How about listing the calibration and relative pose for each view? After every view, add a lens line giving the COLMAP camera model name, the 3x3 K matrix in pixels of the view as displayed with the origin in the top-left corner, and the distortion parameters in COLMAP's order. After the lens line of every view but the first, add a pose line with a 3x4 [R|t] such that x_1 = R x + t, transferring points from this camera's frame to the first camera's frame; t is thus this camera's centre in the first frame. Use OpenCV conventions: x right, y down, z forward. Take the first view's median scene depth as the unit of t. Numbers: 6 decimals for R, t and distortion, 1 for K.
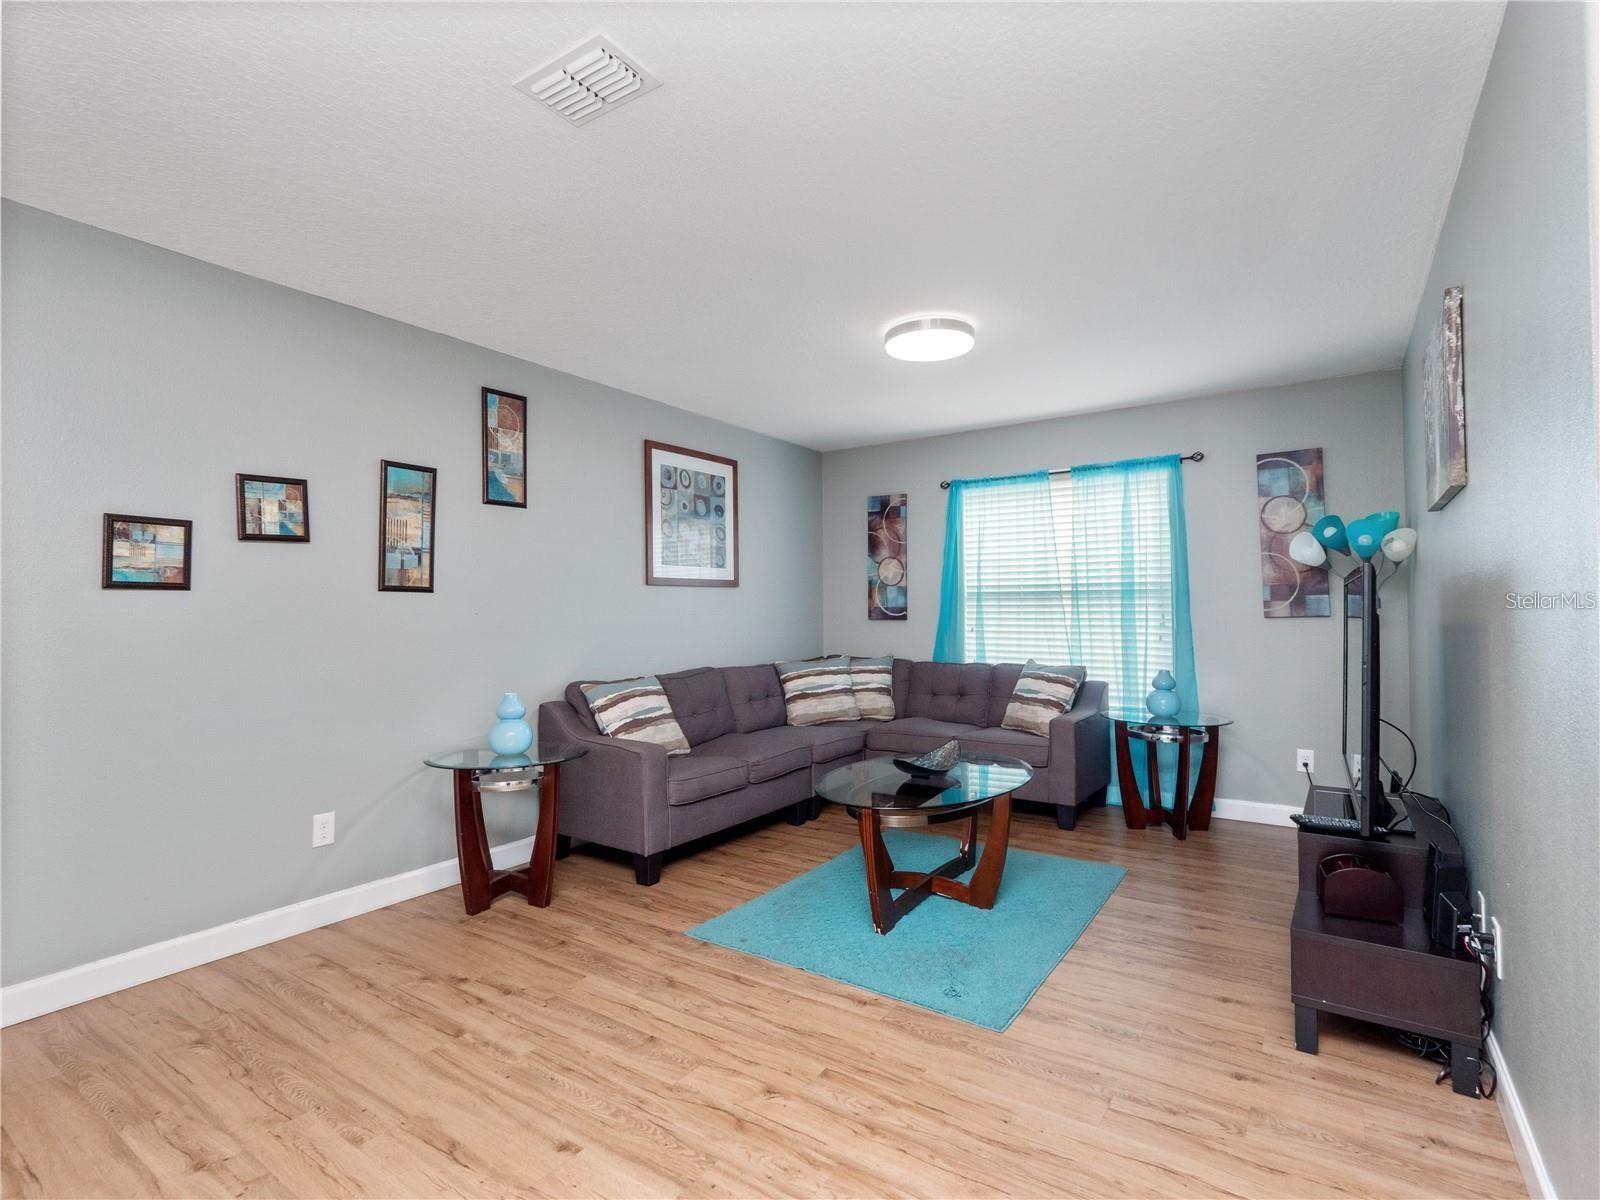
lens RADIAL K [[780.8, 0, 798.0], [0, 780.8, 592.3], [0, 0, 1]] dist [-0.003775, -0.000670]
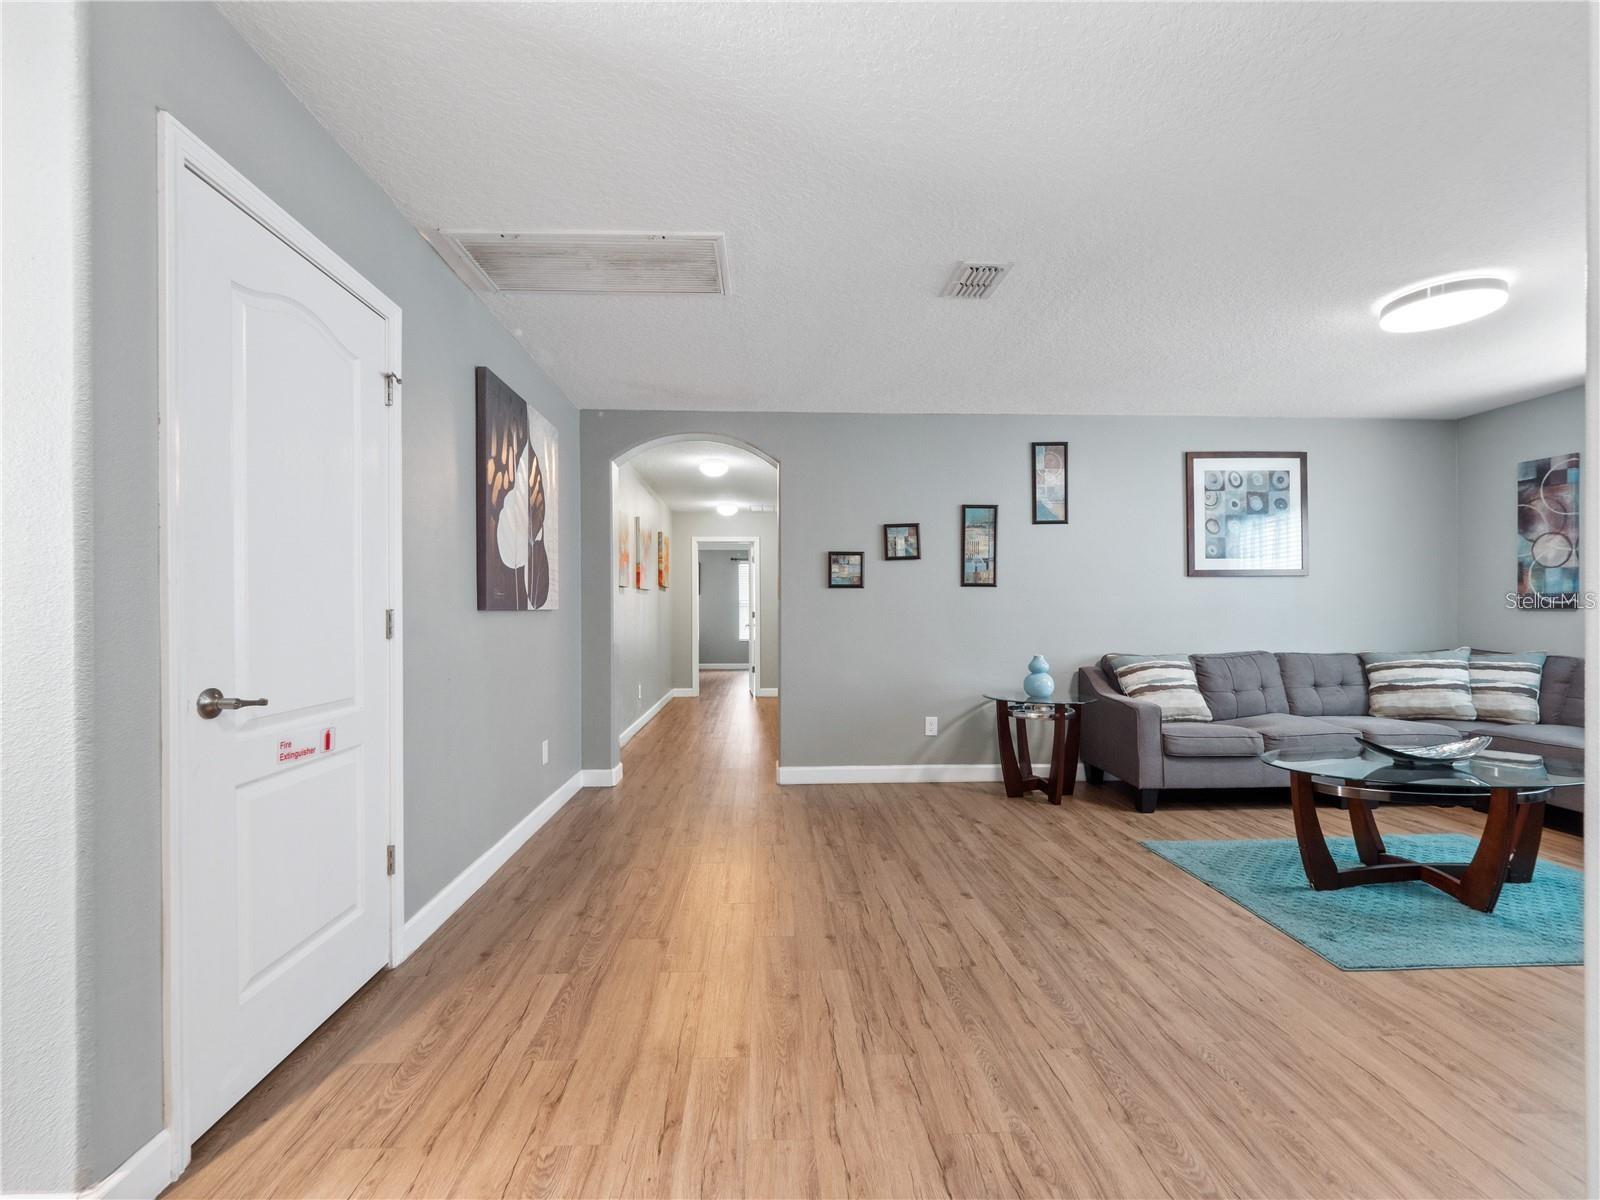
lens RADIAL K [[677.2, 0, 798.3], [0, 677.2, 611.3], [0, 0, 1]] dist [0.001539, -0.010408]
pose [[0.607716, 0.004045, -0.794144, 0.349594], [0.020369, 0.999579, 0.020680, 0.012803], [0.793893, -0.028744, 0.607378, -0.113360]]
